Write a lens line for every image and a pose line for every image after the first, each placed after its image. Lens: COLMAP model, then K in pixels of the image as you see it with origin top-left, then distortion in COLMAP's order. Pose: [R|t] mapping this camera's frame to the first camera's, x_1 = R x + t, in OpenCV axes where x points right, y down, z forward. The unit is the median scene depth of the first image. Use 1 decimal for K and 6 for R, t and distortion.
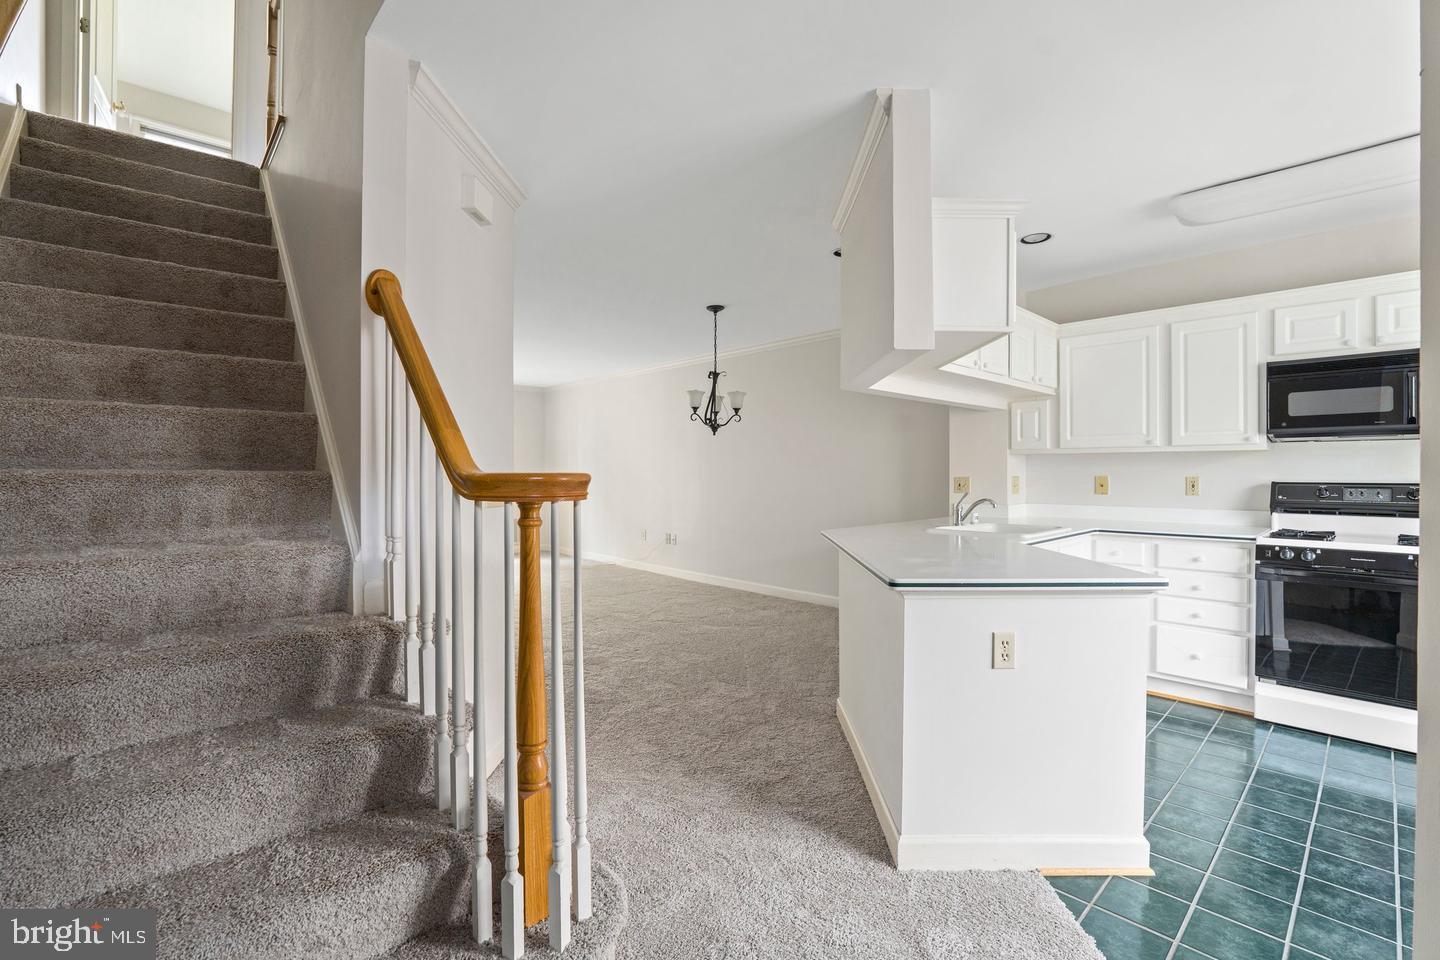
lens RADIAL K [[640.0, 0, 720.2], [0, 640.0, 473.9], [0, 0, 1]] dist [-0.045657, 0.012267]
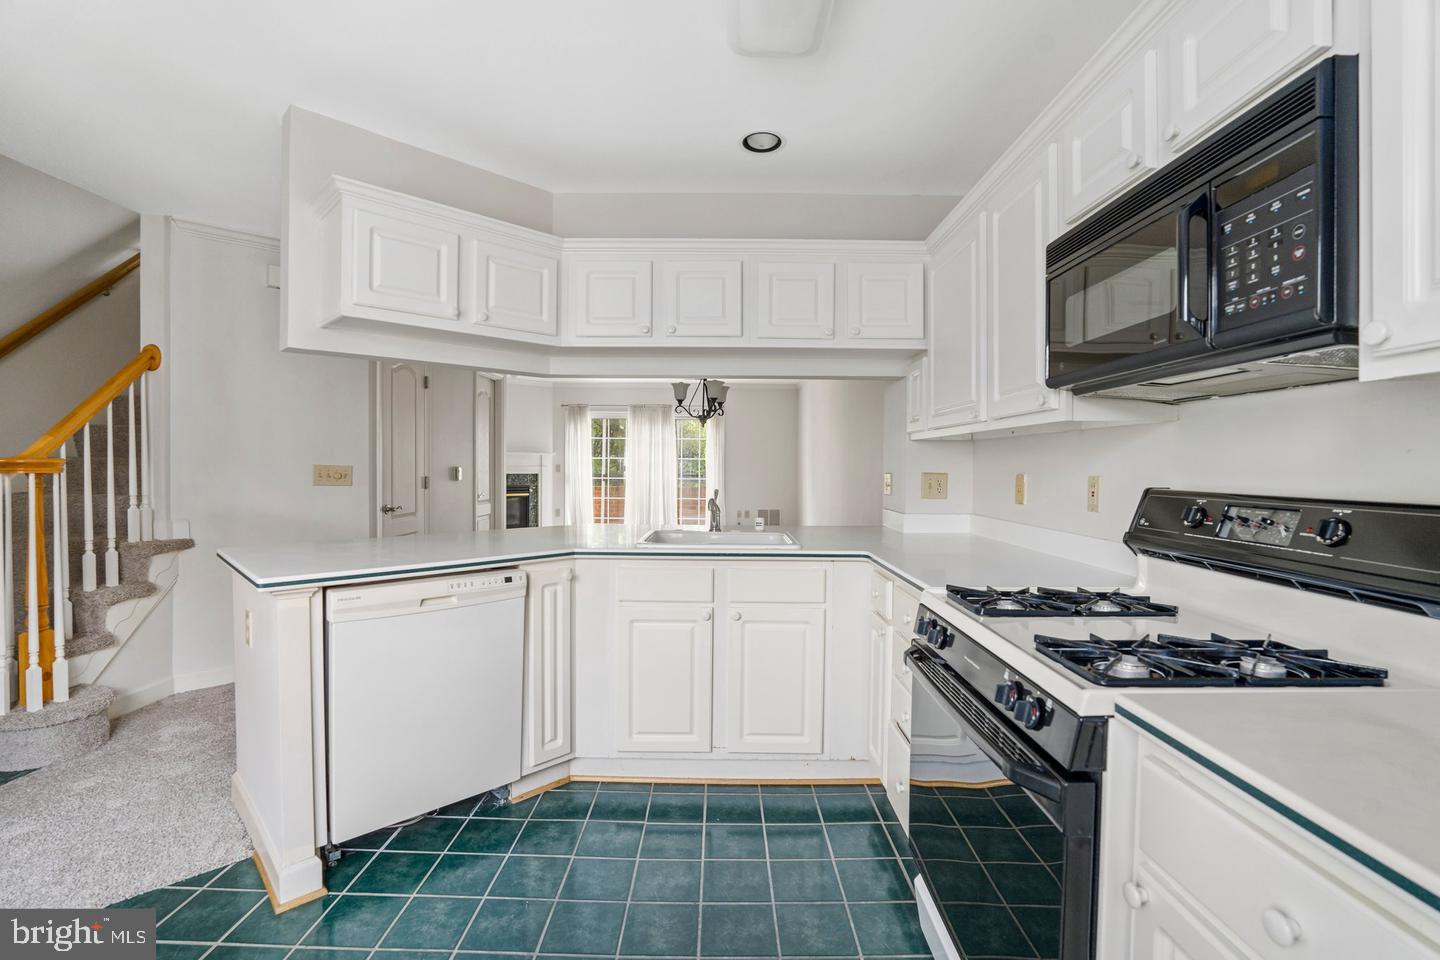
lens RADIAL K [[651.1, 0, 716.8], [0, 651.1, 482.5], [0, 0, 1]] dist [-0.006331, -0.000937]
pose [[0.718655, 0.024282, -0.694943, 1.032950], [-0.010936, 0.999661, 0.023620, 0.000796], [0.695281, -0.009375, 0.718677, 0.448073]]
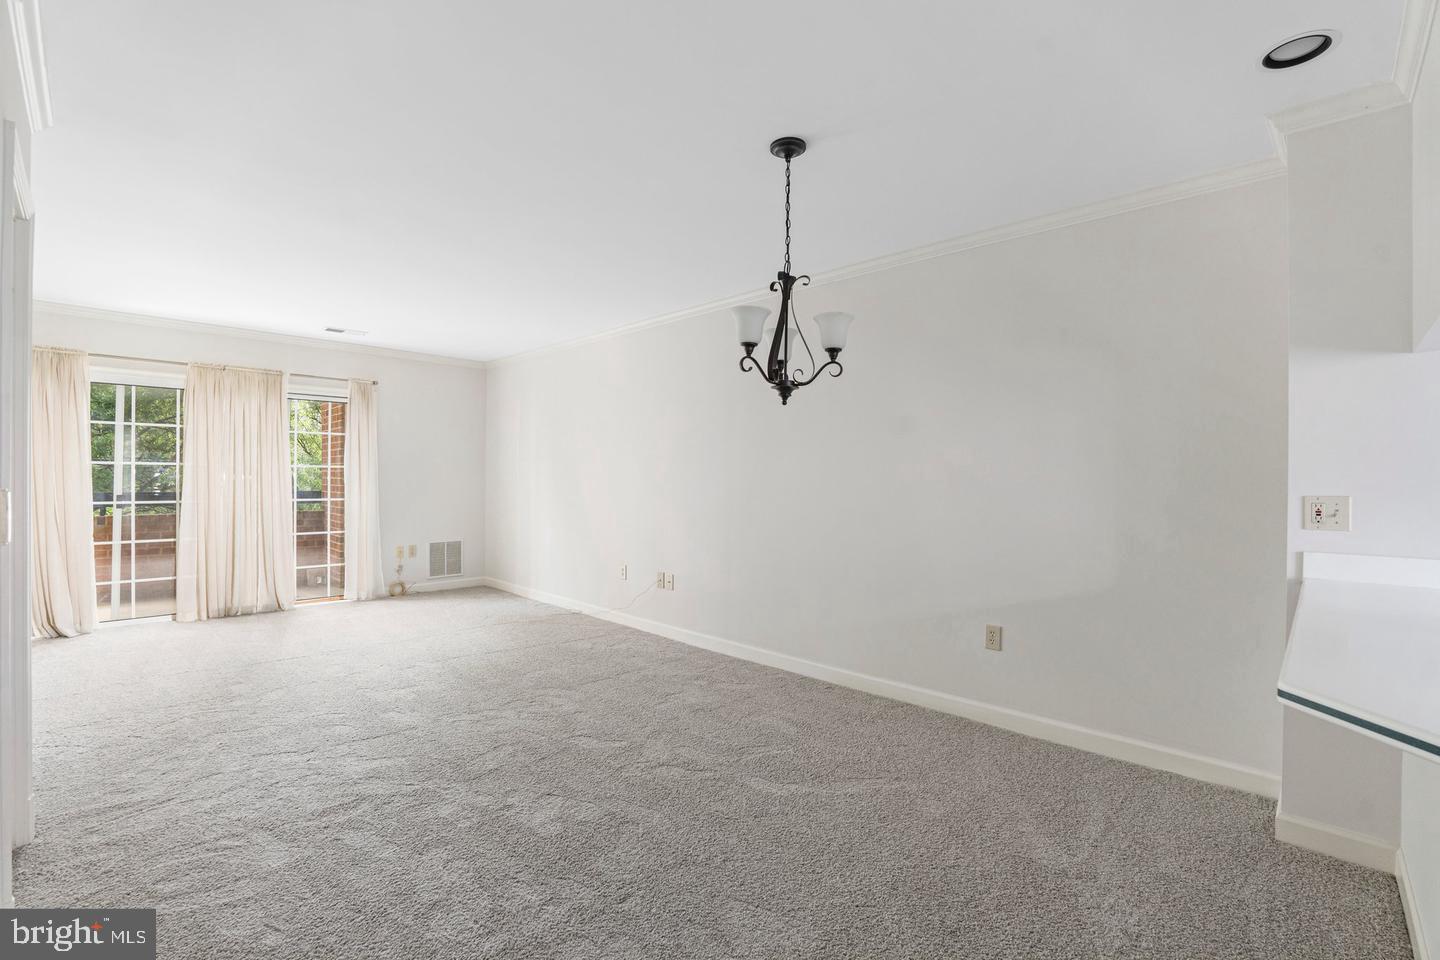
lens RADIAL K [[641.8, 0, 691.1], [0, 641.8, 476.2], [0, 0, 1]] dist [-0.009027, -0.000347]
pose [[0.999929, 0.010760, 0.005050, -0.123281], [-0.010705, 0.999886, -0.010685, 0.001513], [-0.005164, 0.010630, 0.999930, 0.754384]]
